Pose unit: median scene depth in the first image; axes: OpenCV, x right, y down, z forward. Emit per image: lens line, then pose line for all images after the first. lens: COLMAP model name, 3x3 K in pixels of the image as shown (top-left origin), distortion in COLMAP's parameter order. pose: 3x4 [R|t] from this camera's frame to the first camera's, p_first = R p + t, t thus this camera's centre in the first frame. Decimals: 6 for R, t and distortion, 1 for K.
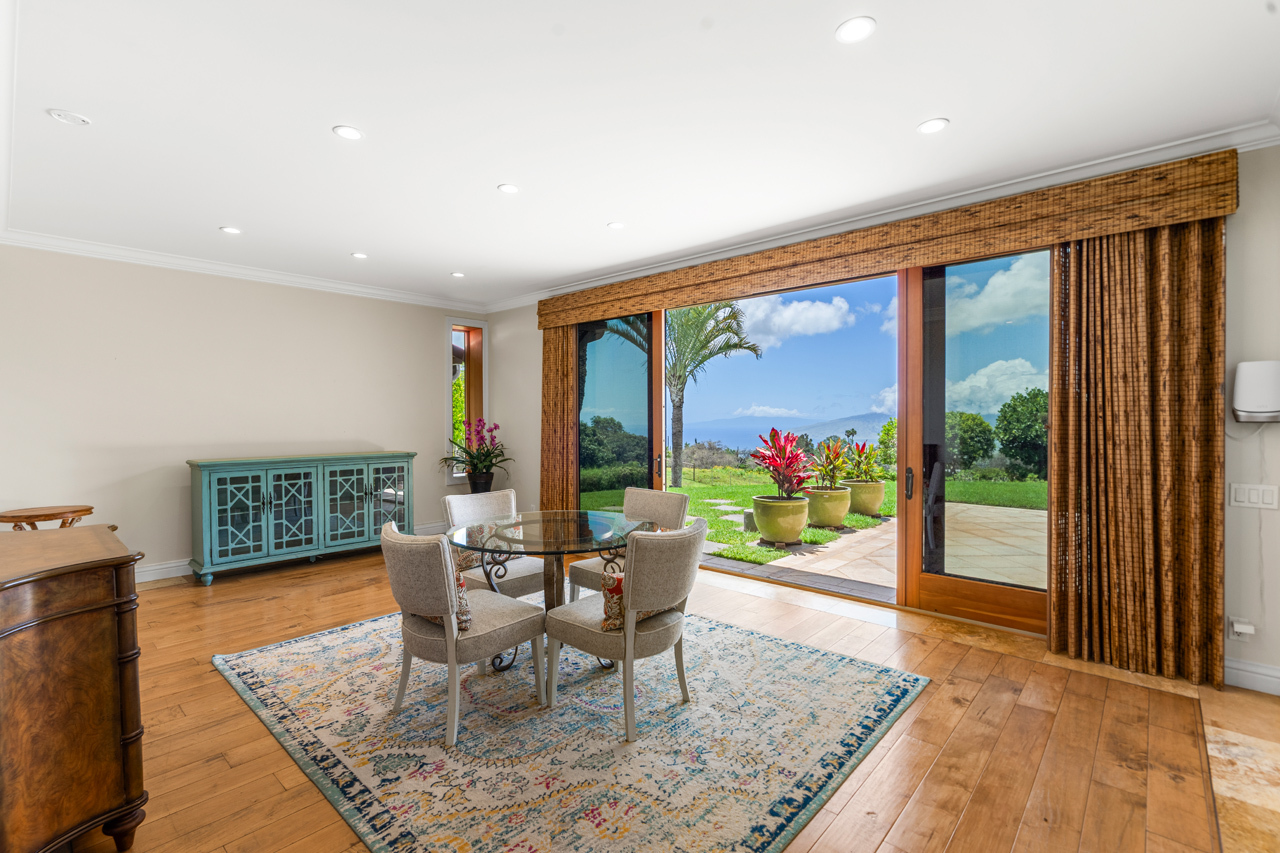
lens RADIAL K [[577.3, 0, 639.2], [0, 577.3, 420.0], [0, 0, 1]] dist [-0.001730, 0.000054]
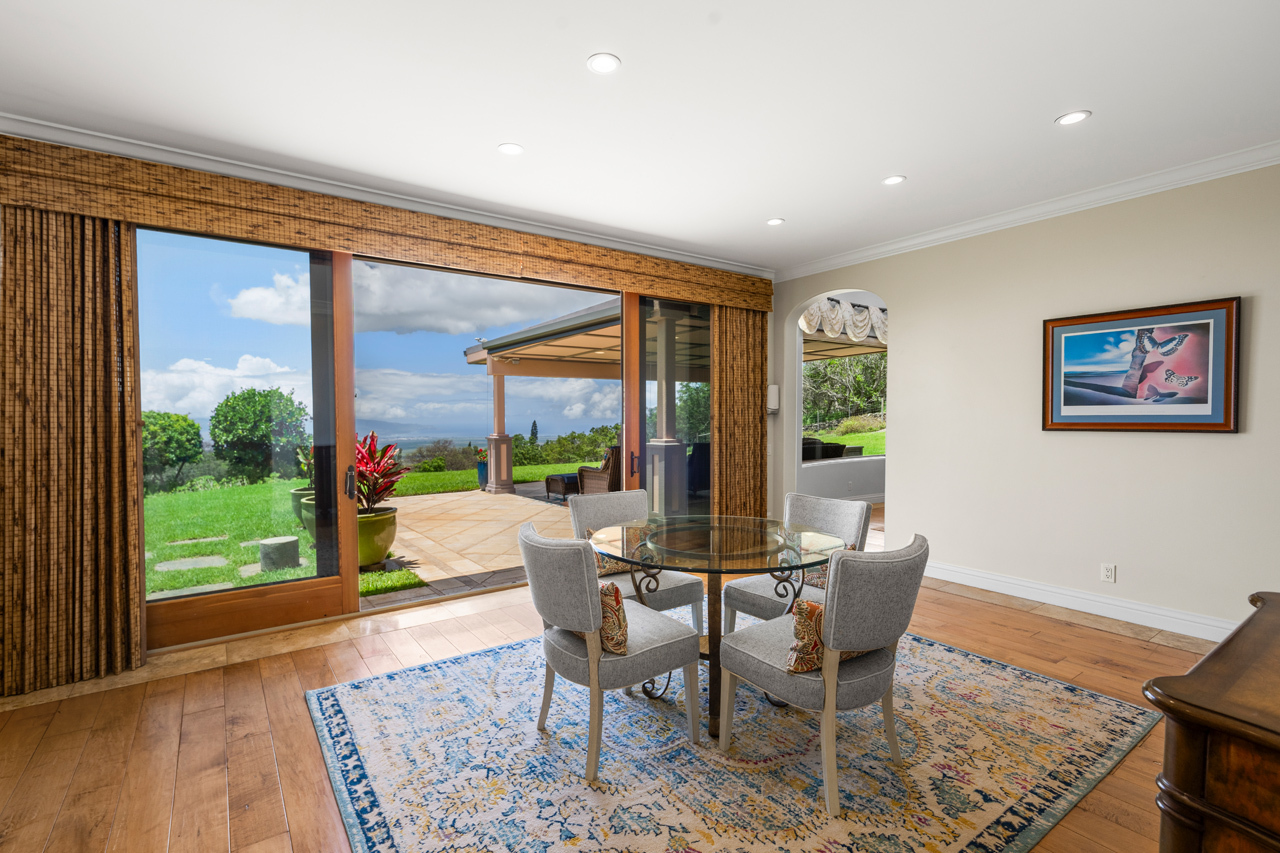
lens RADIAL K [[577.3, 0, 648.1], [0, 577.3, 422.2], [0, 0, 1]] dist [-0.001730, 0.000054]
pose [[0.217546, -0.012027, 0.975976, -1.340893], [0.010687, 0.999893, 0.009939, 0.013508], [-0.975991, 0.008268, 0.217652, 1.229827]]
